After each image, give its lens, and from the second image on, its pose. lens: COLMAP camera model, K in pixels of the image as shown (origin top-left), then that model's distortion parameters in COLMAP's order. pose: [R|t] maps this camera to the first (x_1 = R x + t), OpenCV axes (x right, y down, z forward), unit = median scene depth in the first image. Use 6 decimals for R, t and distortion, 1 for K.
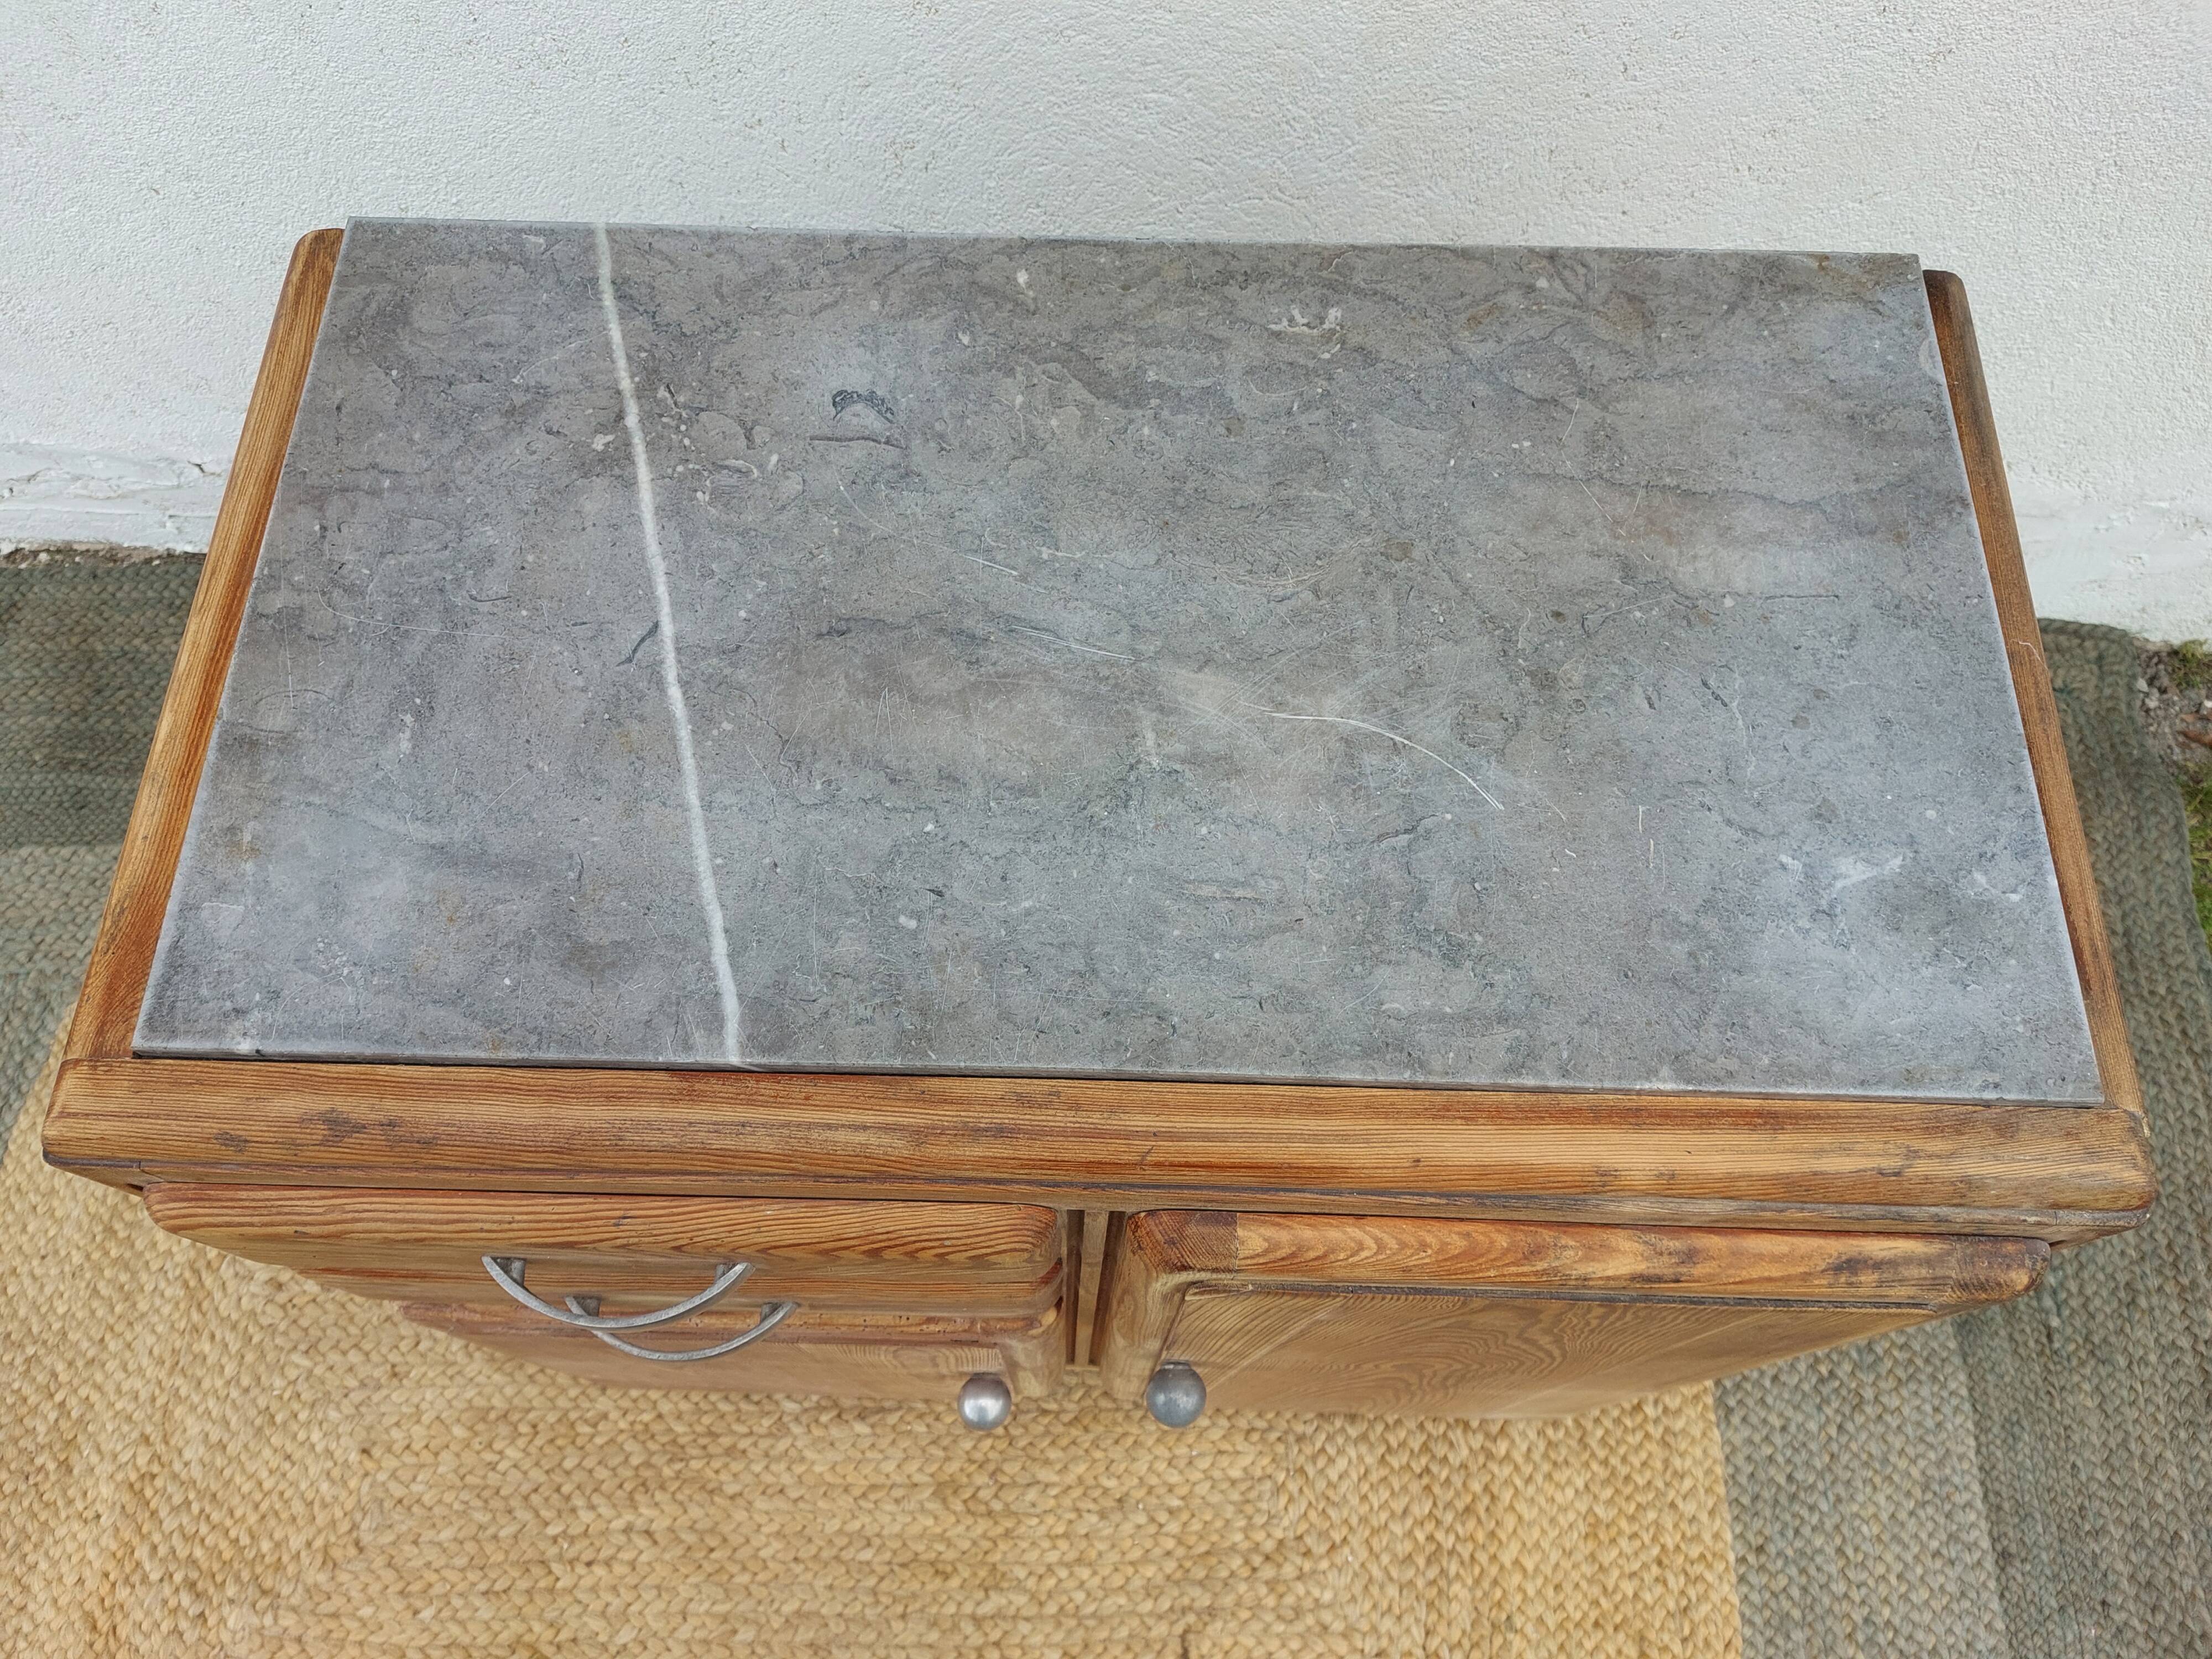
lens RADIAL K [[1583.4, 0, 1094.2], [0, 1583.4, 830.4], [0, 0, 1]] dist [0.082613, -0.108962]
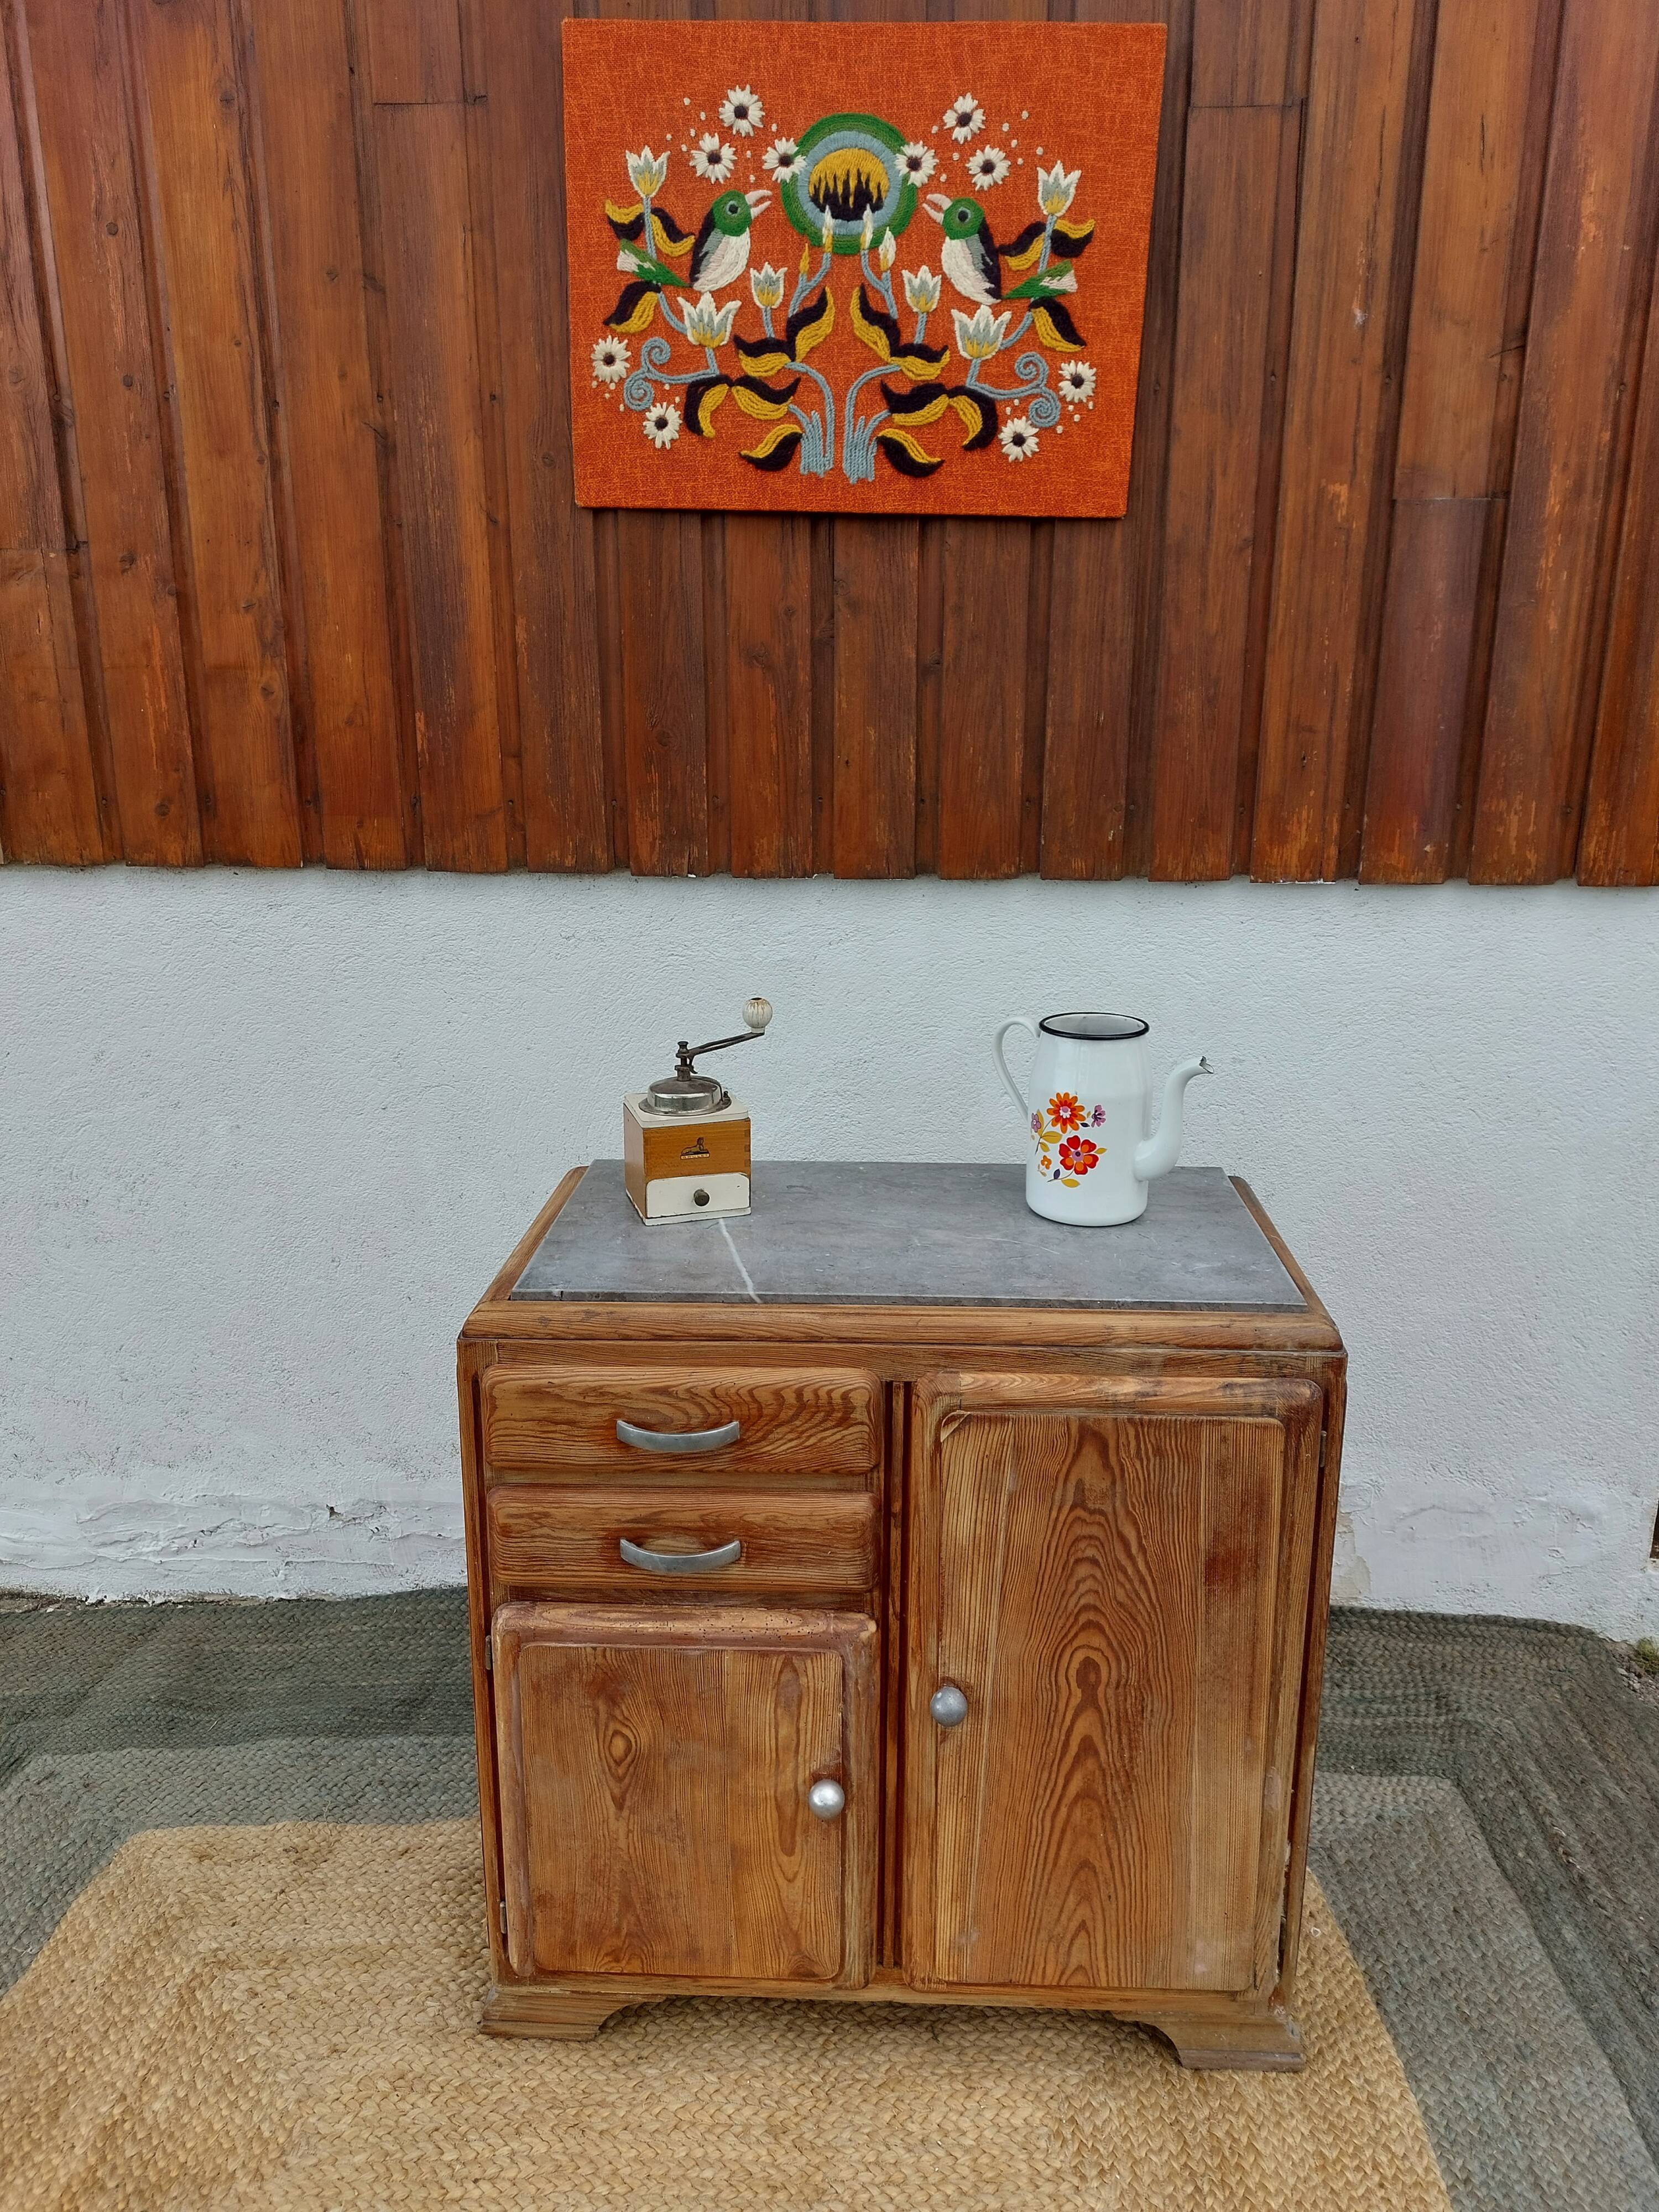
lens RADIAL K [[1581.8, 0, 858.0], [0, 1581.8, 1090.3], [0, 0, 1]] dist [0.046924, -0.035195]
pose [[0.999966, -0.005706, -0.006025, -0.020558], [-0.001191, 0.619912, -0.784671, 0.897025], [0.008213, 0.784651, 0.619883, -0.368818]]
